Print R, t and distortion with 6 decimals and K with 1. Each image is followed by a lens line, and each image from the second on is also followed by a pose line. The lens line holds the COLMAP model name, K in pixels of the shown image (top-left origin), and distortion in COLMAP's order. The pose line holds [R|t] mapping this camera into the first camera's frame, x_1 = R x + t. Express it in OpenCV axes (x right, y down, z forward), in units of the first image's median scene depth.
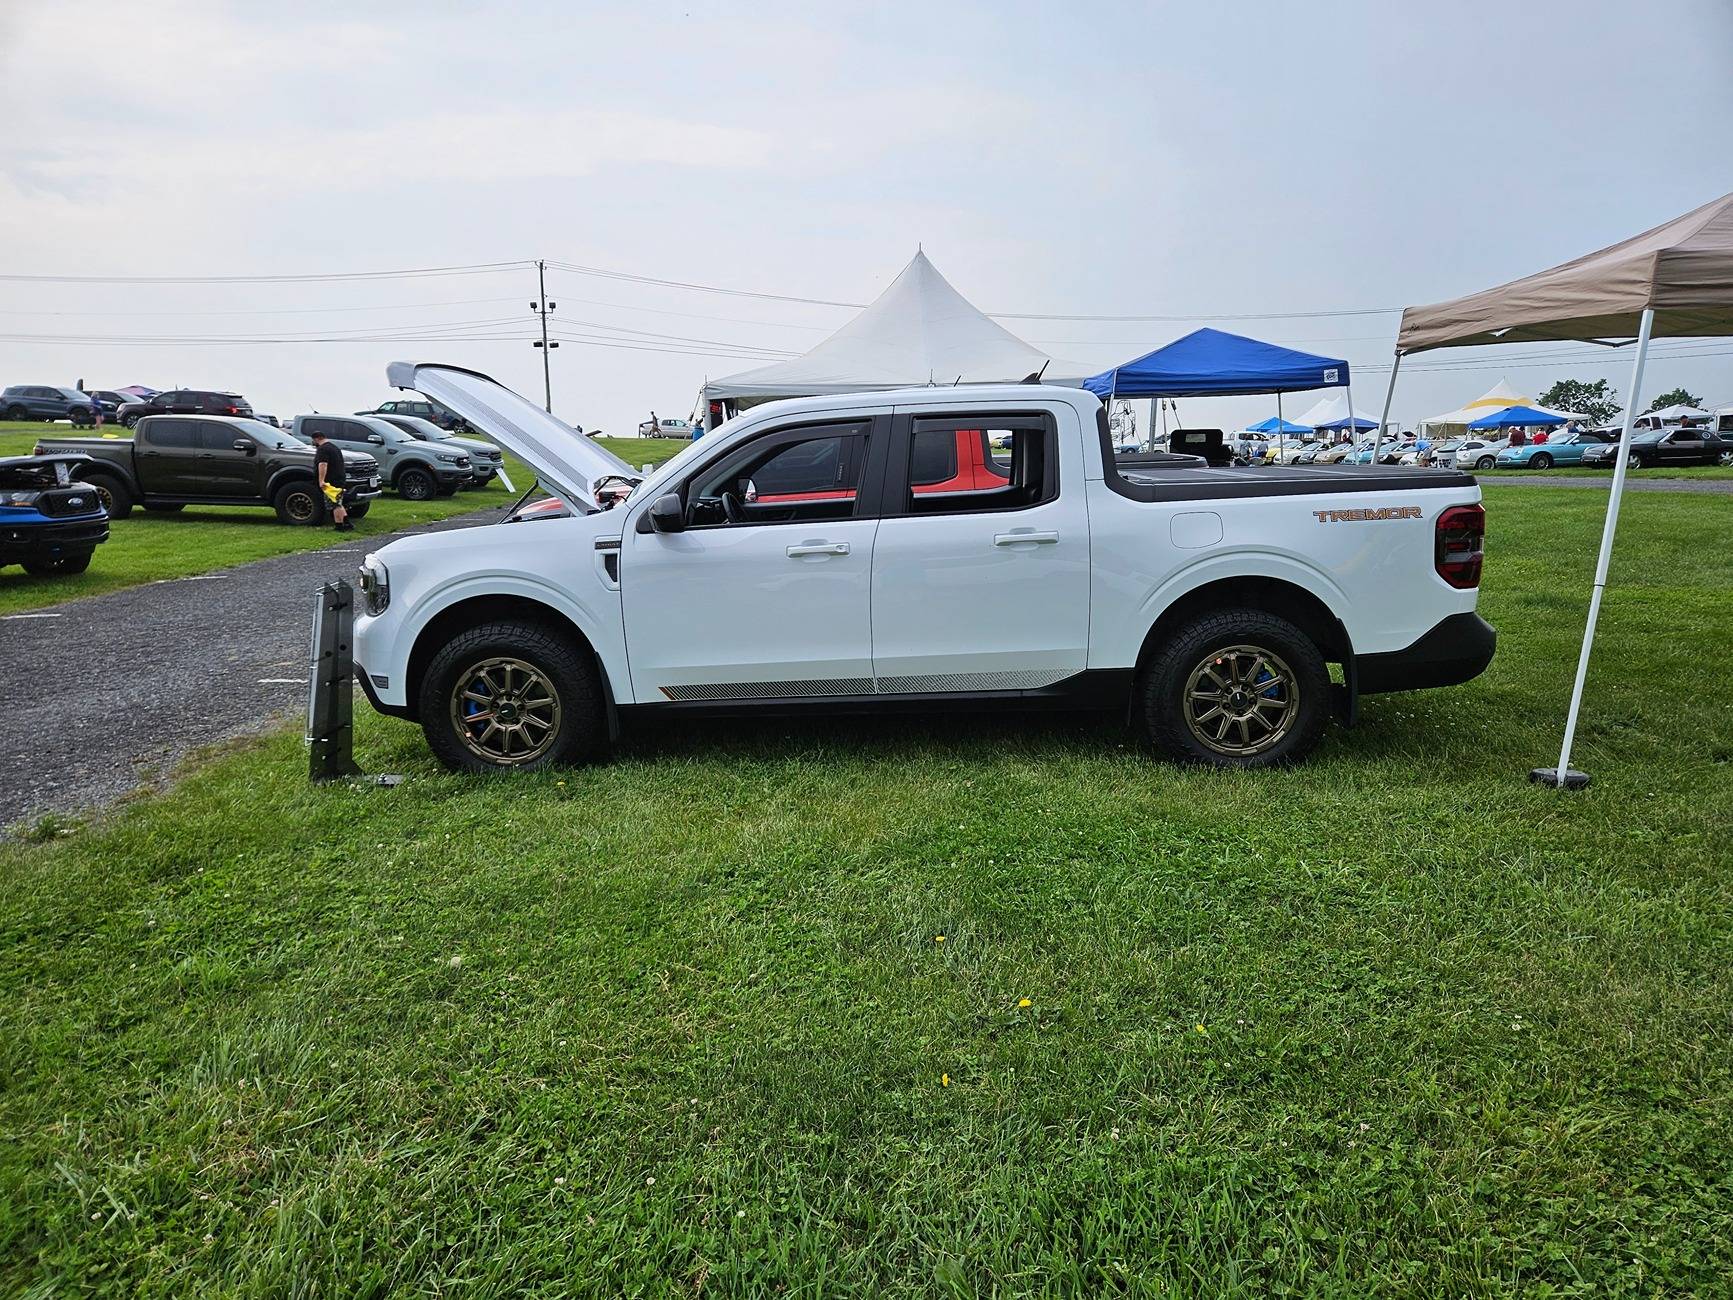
lens RADIAL K [[1162.3, 0, 854.1], [0, 1162.3, 633.0], [0, 0, 1]] dist [0.101085, -0.086161]
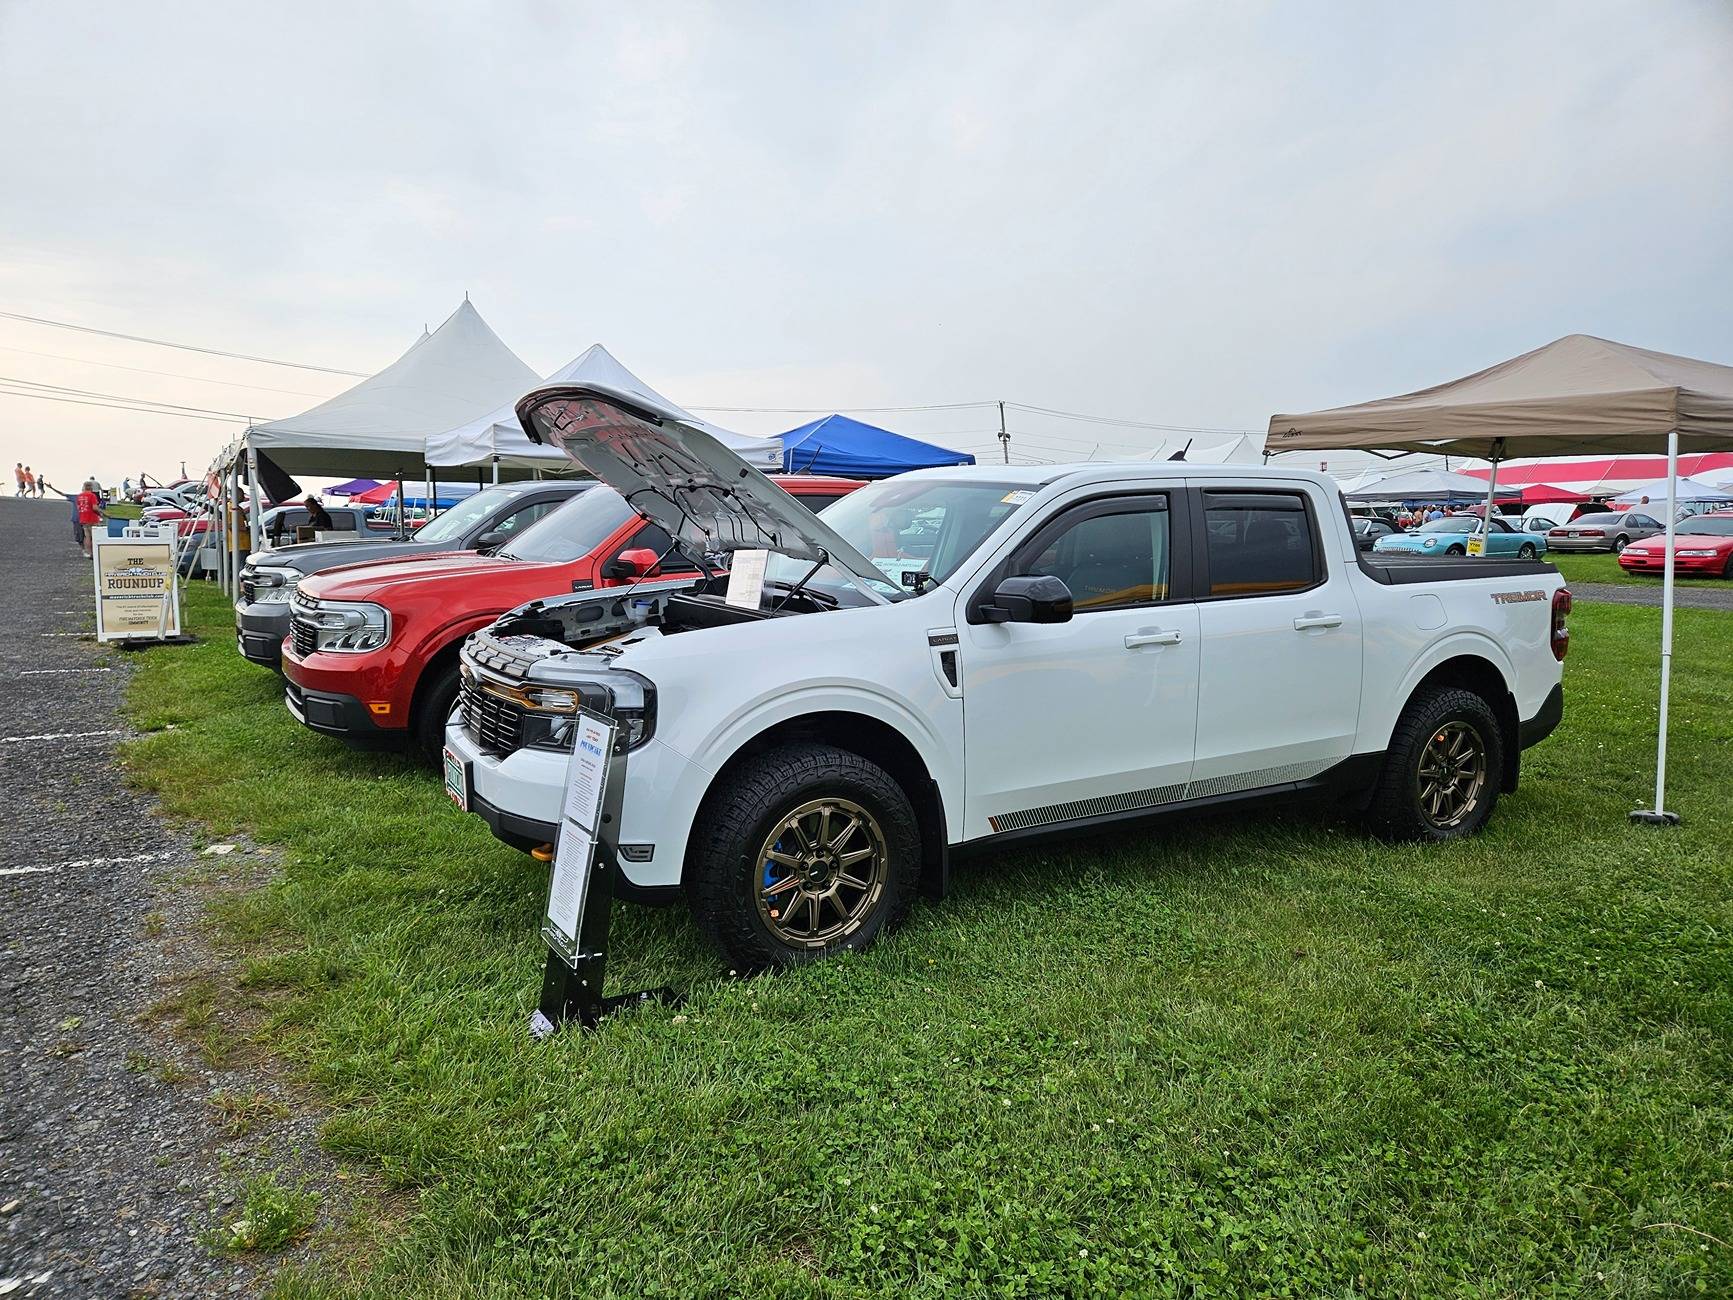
lens RADIAL K [[1162.3, 0, 854.1], [0, 1162.3, 633.0], [0, 0, 1]] dist [0.101085, -0.086161]
pose [[0.848996, -0.021783, 0.527950, -0.666518], [0.055198, 0.997339, -0.047615, -0.046291], [-0.525508, 0.069567, 0.847940, 0.372854]]
